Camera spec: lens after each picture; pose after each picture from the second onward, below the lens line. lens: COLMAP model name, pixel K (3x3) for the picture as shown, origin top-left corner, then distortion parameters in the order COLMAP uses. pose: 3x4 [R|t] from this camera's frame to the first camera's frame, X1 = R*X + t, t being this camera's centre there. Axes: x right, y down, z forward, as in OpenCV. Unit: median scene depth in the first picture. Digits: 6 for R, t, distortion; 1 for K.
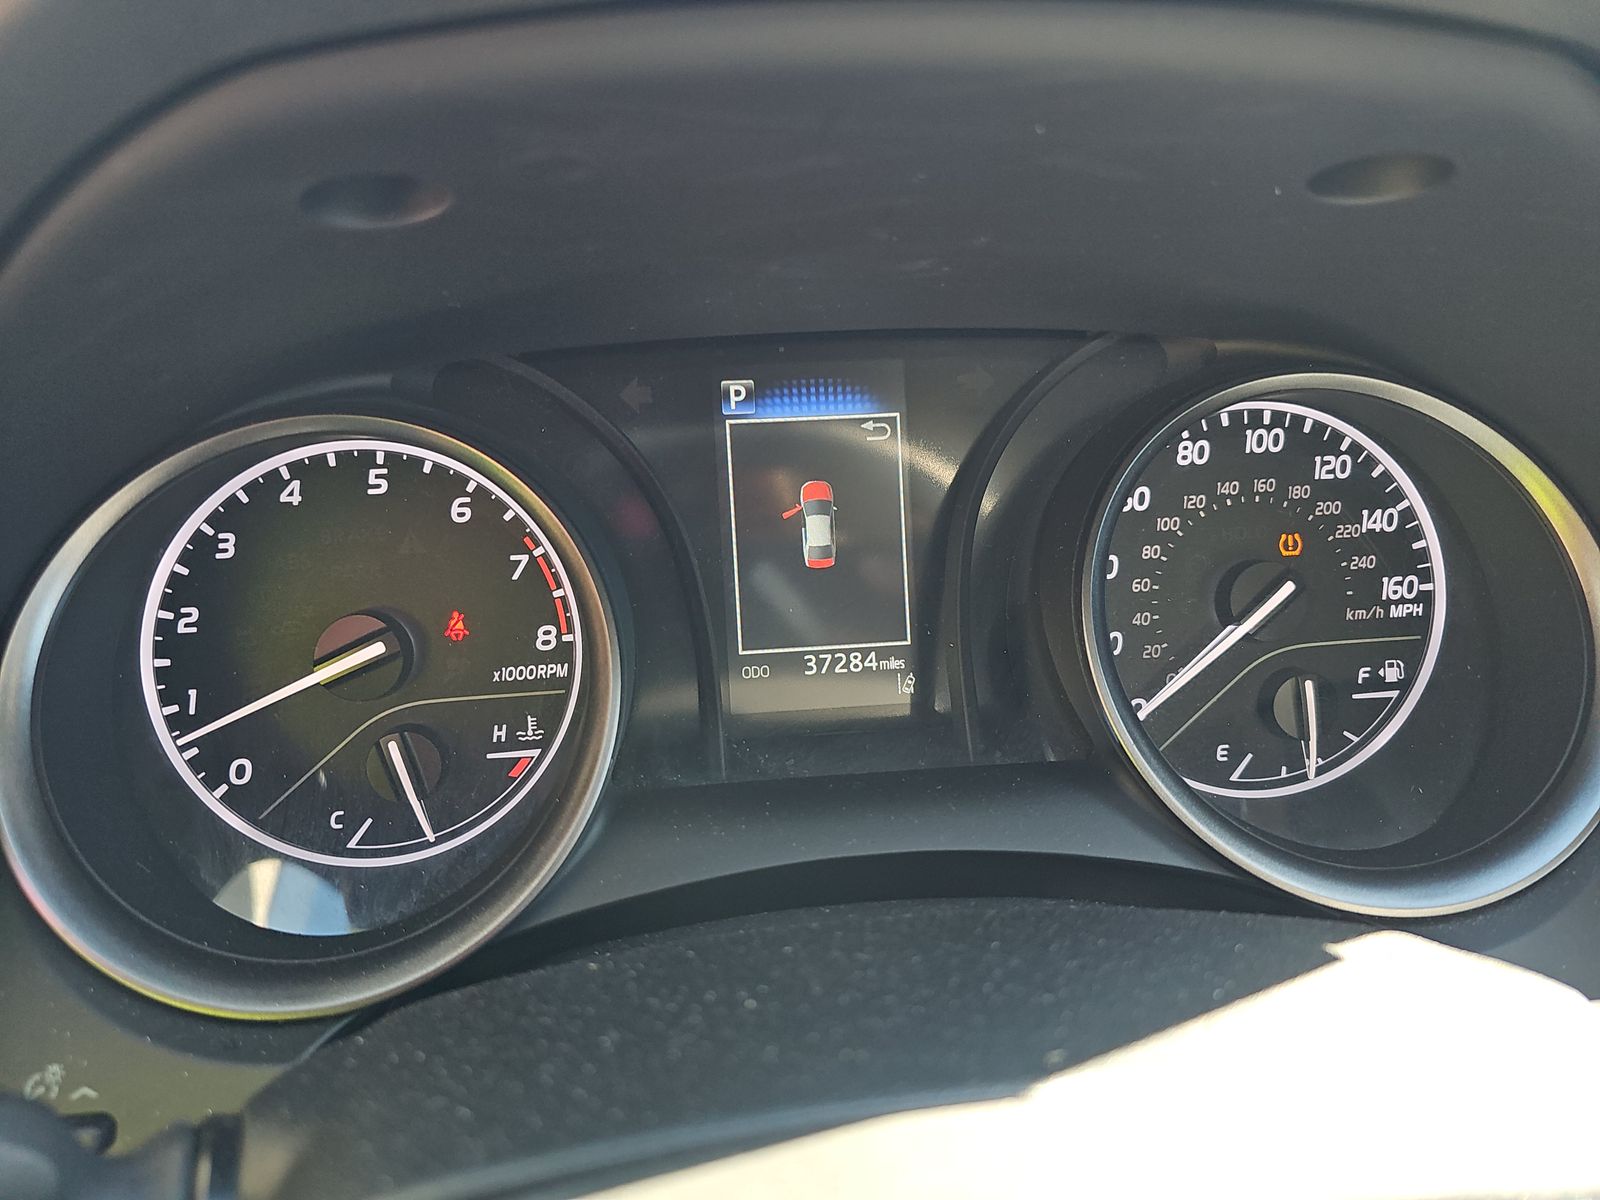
lens RADIAL K [[1080.1, 0, 792.1], [0, 1080.1, 598.6], [0, 0, 1]] dist [0.046686, -0.048872]
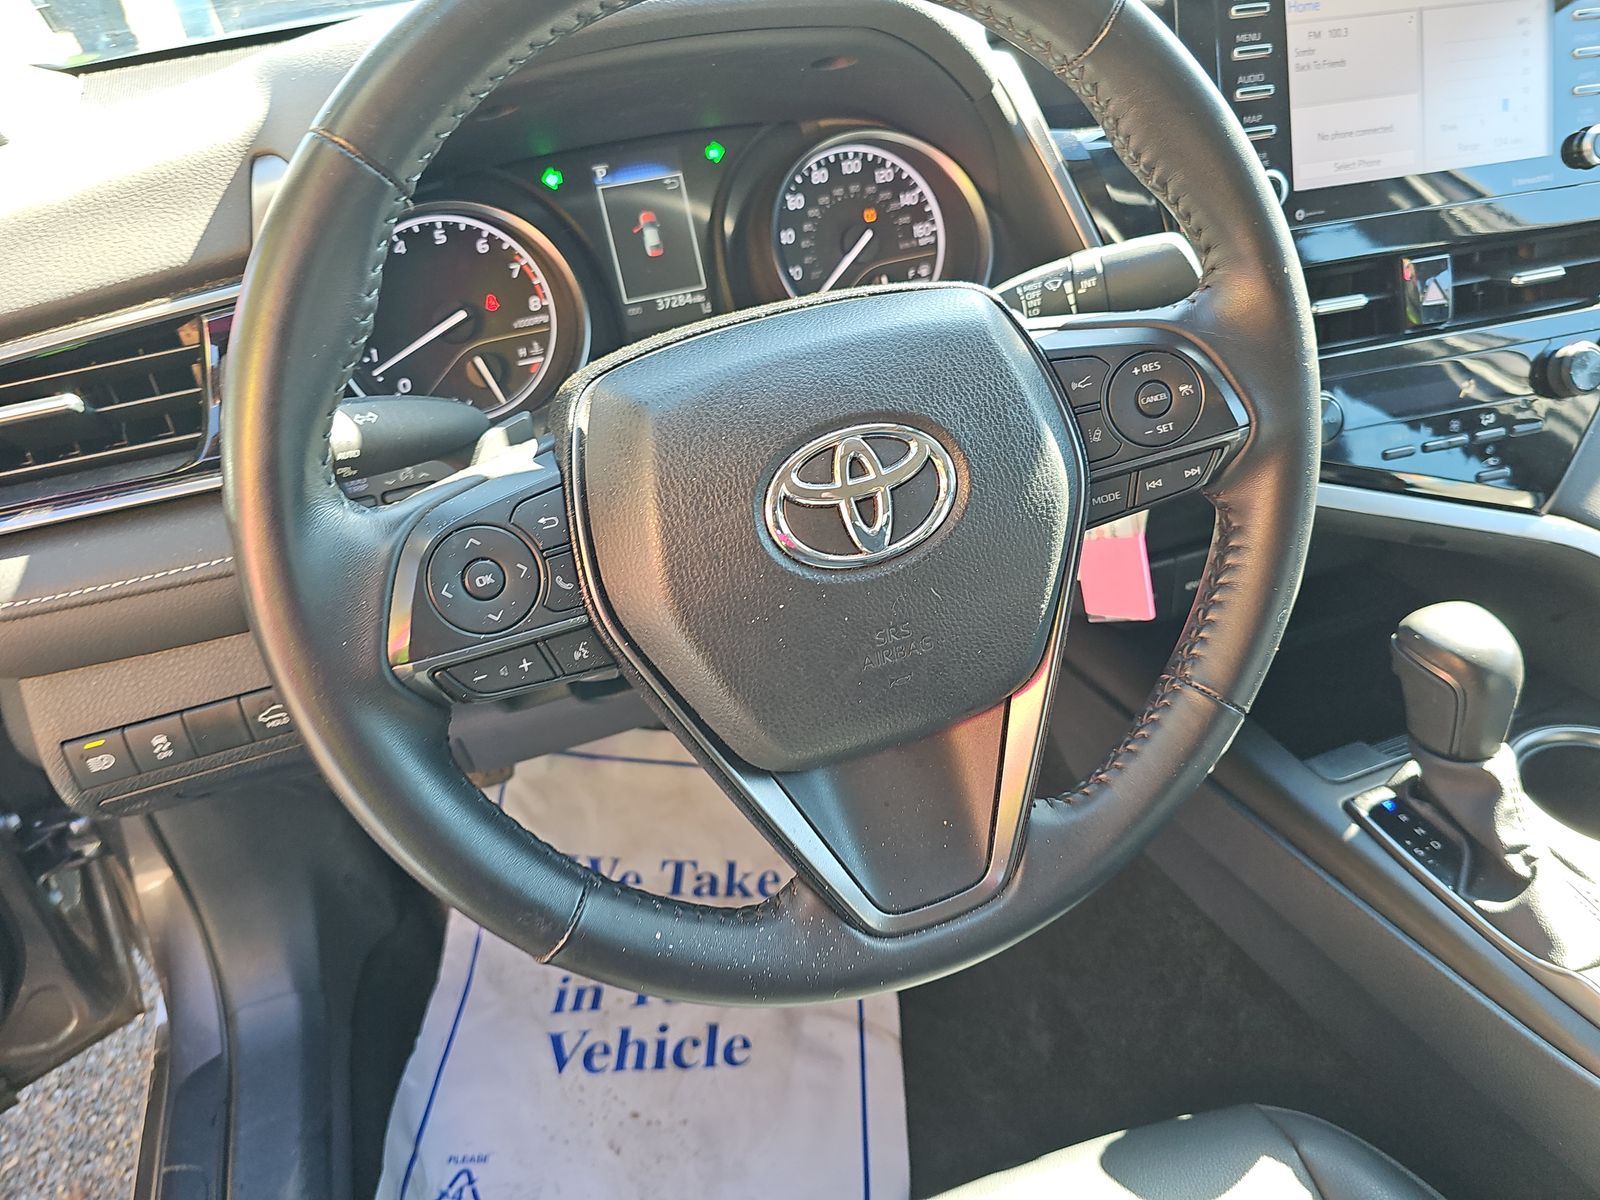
lens RADIAL K [[1042.3, 0, 793.7], [0, 1042.3, 554.7], [0, 0, 1]] dist [0.036567, -0.042682]
pose [[0.965665, -0.188898, 0.178350, -0.186615], [0.160482, 0.973609, 0.162271, 0.249677], [-0.204295, -0.128077, 0.970494, -1.086015]]
